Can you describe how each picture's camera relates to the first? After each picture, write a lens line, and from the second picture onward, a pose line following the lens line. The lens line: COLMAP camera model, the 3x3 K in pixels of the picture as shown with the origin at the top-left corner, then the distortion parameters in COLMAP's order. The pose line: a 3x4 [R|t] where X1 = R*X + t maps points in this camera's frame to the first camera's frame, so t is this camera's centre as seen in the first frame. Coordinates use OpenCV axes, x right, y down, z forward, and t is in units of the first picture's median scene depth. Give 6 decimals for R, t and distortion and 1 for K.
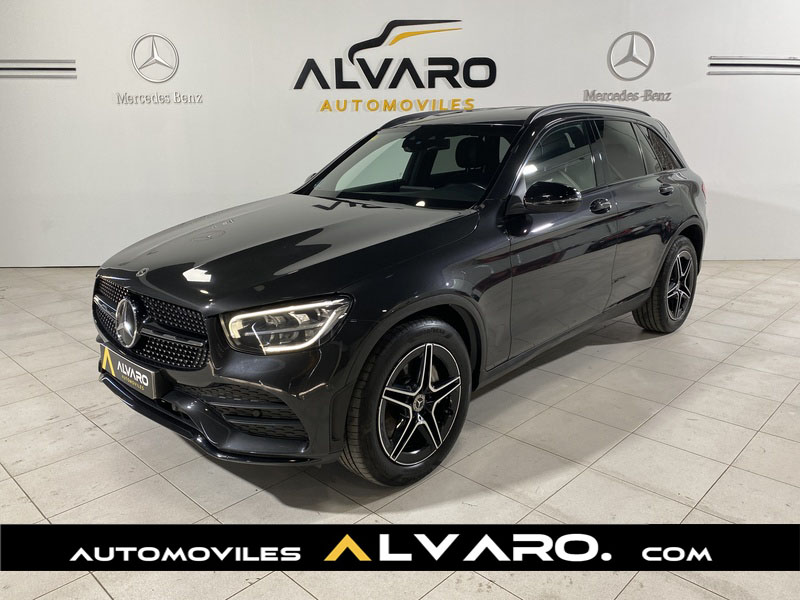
lens RADIAL K [[612.1, 0, 404.5], [0, 612.1, 281.4], [0, 0, 1]] dist [-0.002555, 0.013511]
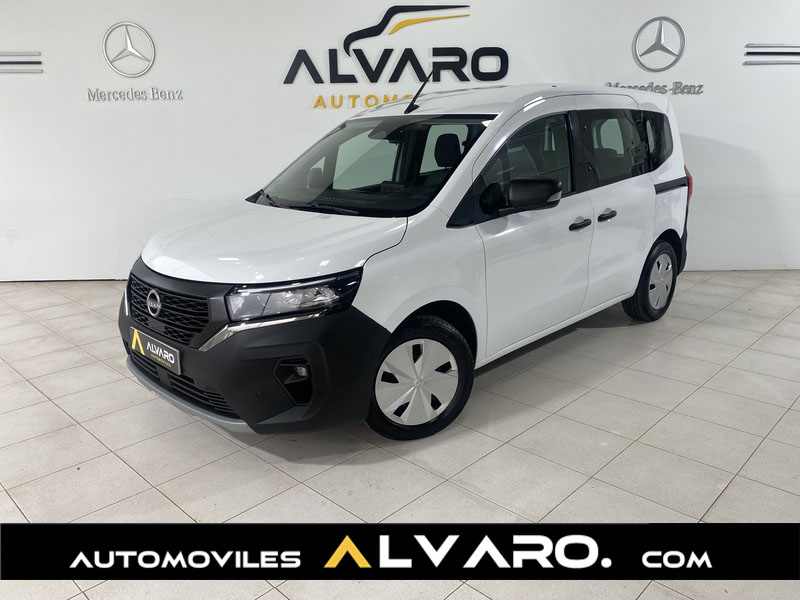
lens RADIAL K [[612.1, 0, 396.1], [0, 612.1, 280.0], [0, 0, 1]] dist [-0.002555, 0.013511]
pose [[0.999911, -0.001926, -0.013187, -0.003883], [0.001940, 0.999998, 0.001042, -0.025455], [0.013185, -0.001067, 0.999913, 0.100019]]
